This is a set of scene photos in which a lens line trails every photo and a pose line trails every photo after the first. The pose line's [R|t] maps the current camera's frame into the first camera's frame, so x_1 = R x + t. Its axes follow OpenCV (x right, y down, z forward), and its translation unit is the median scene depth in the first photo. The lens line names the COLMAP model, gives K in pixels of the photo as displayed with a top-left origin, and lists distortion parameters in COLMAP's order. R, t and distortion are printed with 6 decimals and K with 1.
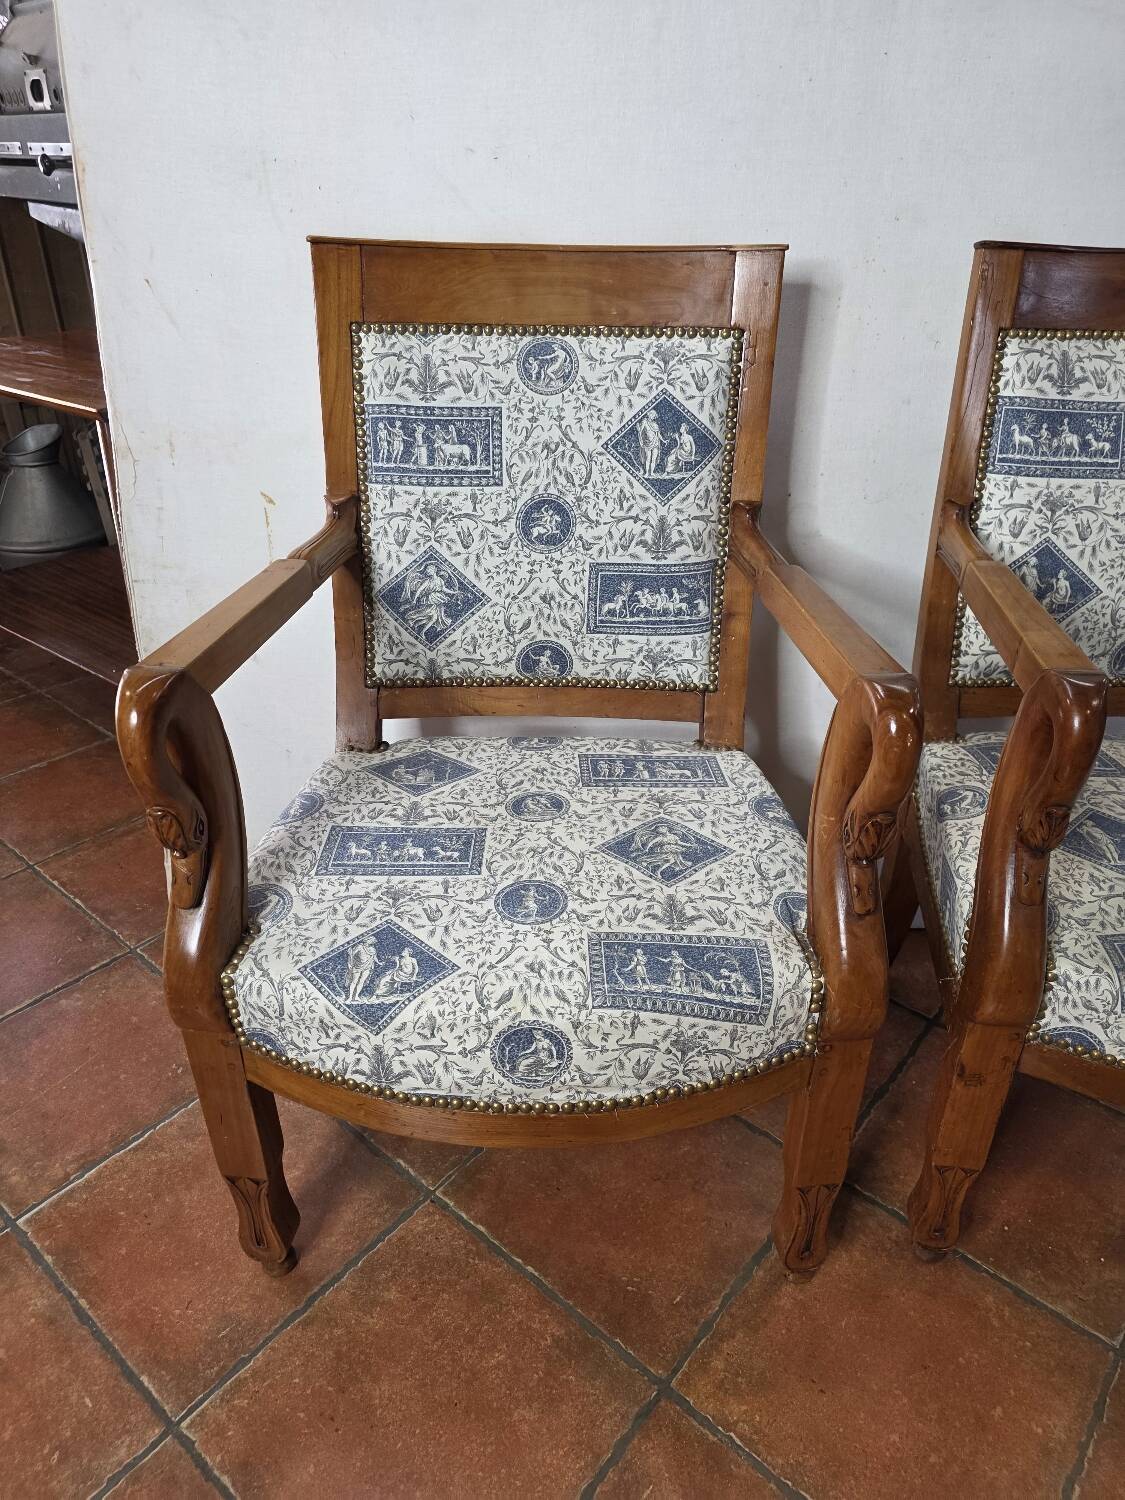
lens RADIAL K [[994.8, 0, 557.9], [0, 994.8, 745.7], [0, 0, 1]] dist [0.038497, -0.032369]
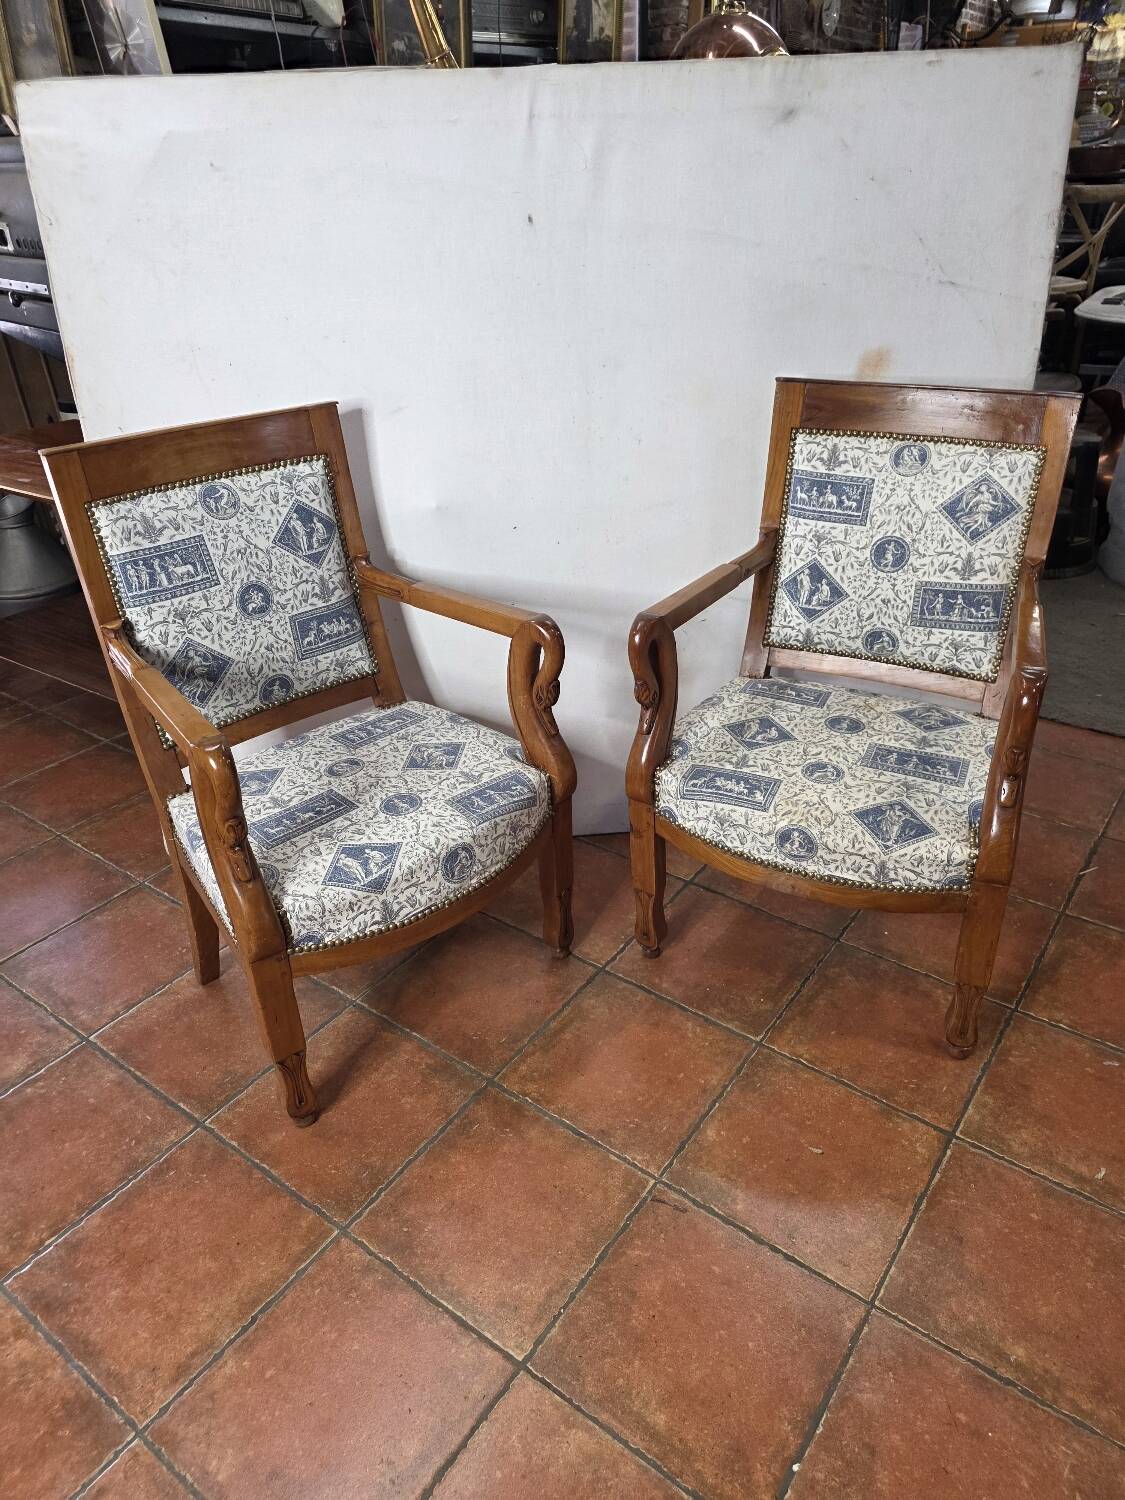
lens RADIAL K [[994.8, 0, 571.1], [0, 994.8, 756.5], [0, 0, 1]] dist [0.038497, -0.032369]
pose [[0.996270, -0.073117, 0.045823, 0.183345], [0.072293, 0.997195, 0.019394, 0.057370], [-0.047112, -0.016009, 0.998761, -0.622320]]
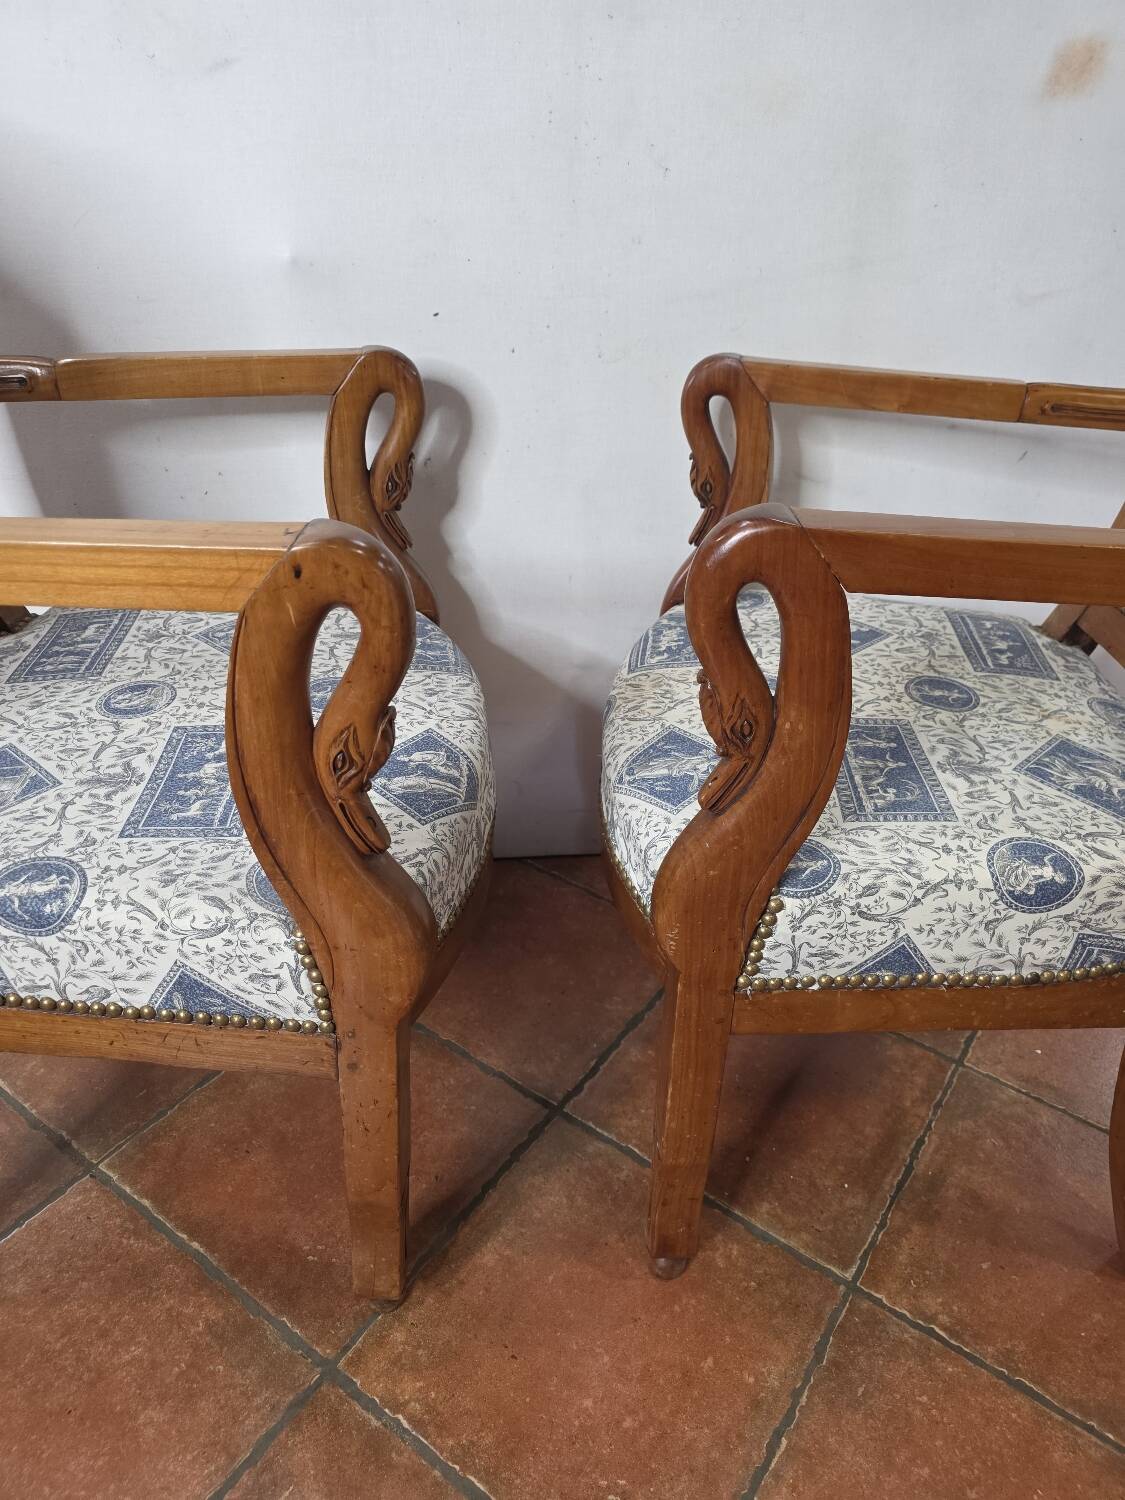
lens RADIAL K [[994.8, 0, 567.0], [0, 994.8, 766.9], [0, 0, 1]] dist [0.038497, -0.032369]
pose [[0.995011, -0.030630, 0.094951, 0.215761], [0.025962, 0.998411, 0.050021, 0.080446], [-0.096333, -0.047306, 0.994224, 0.138798]]
